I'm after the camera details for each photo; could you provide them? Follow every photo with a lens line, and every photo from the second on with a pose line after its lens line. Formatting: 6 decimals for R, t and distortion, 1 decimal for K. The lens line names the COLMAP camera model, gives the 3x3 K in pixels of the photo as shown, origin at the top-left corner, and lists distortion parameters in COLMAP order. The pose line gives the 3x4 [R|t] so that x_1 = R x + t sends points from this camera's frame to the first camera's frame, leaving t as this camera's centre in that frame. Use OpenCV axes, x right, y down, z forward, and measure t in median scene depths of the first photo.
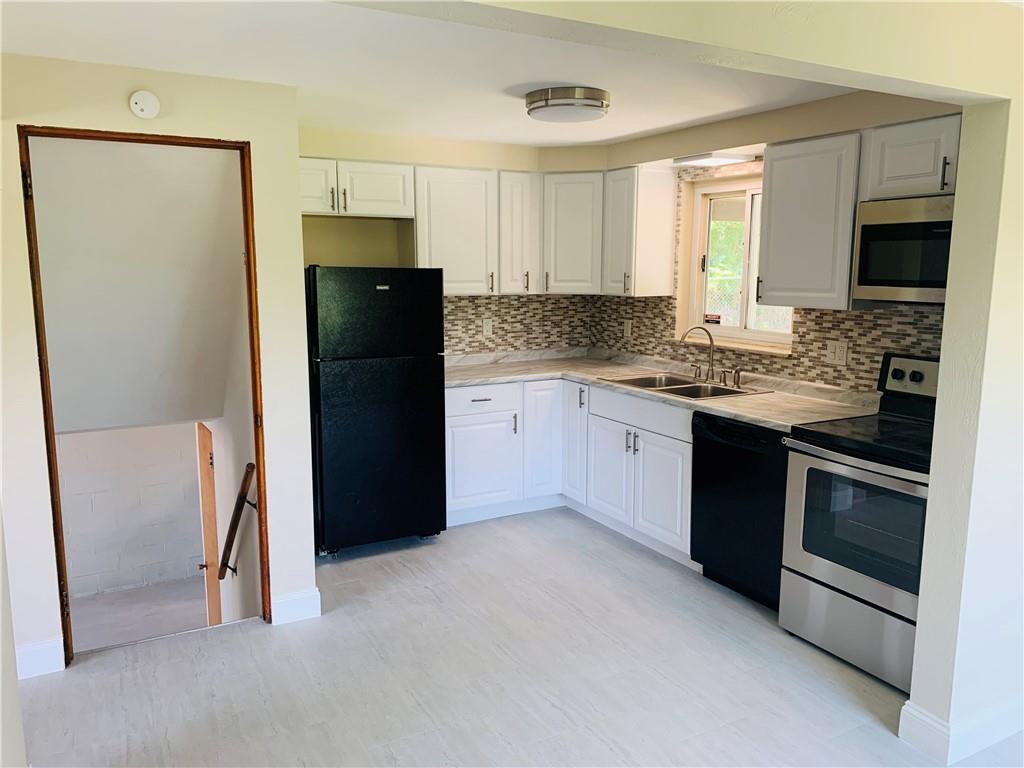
lens RADIAL K [[778.5, 0, 508.9], [0, 778.5, 378.6], [0, 0, 1]] dist [0.034430, -0.054253]
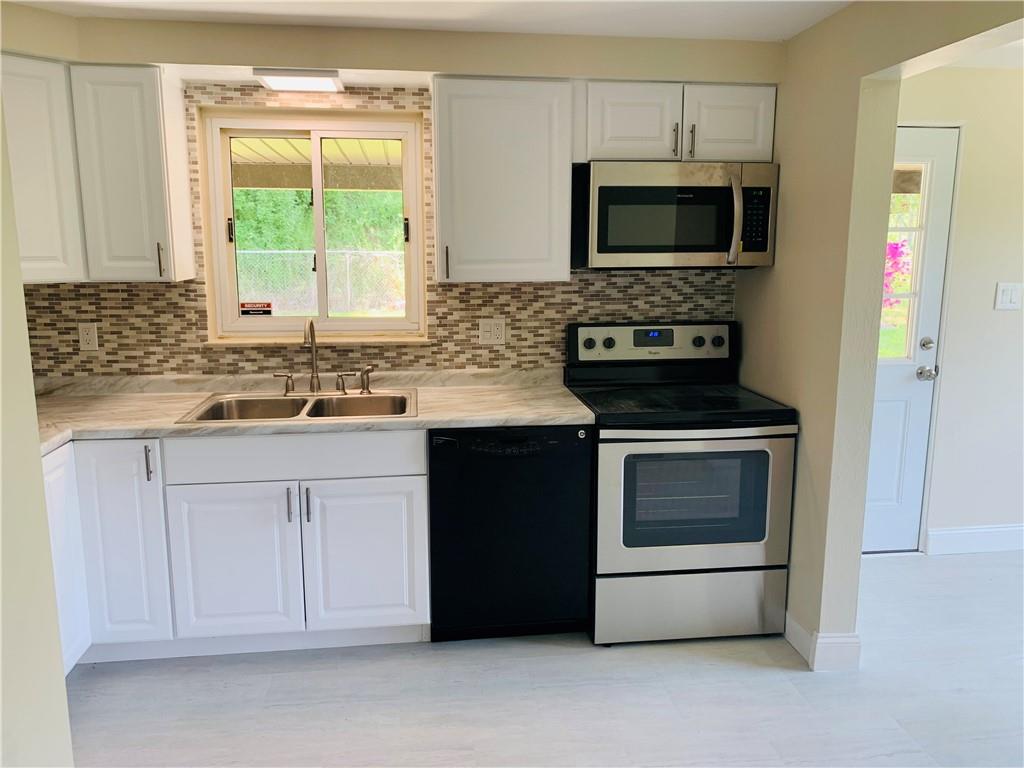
lens RADIAL K [[779.7, 0, 507.9], [0, 779.7, 372.4], [0, 0, 1]] dist [0.124240, -0.268525]
pose [[0.368734, -0.152675, 0.916911, -0.395504], [0.137556, 0.984521, 0.108615, -0.080208], [-0.919300, 0.086077, 0.384028, 0.633322]]
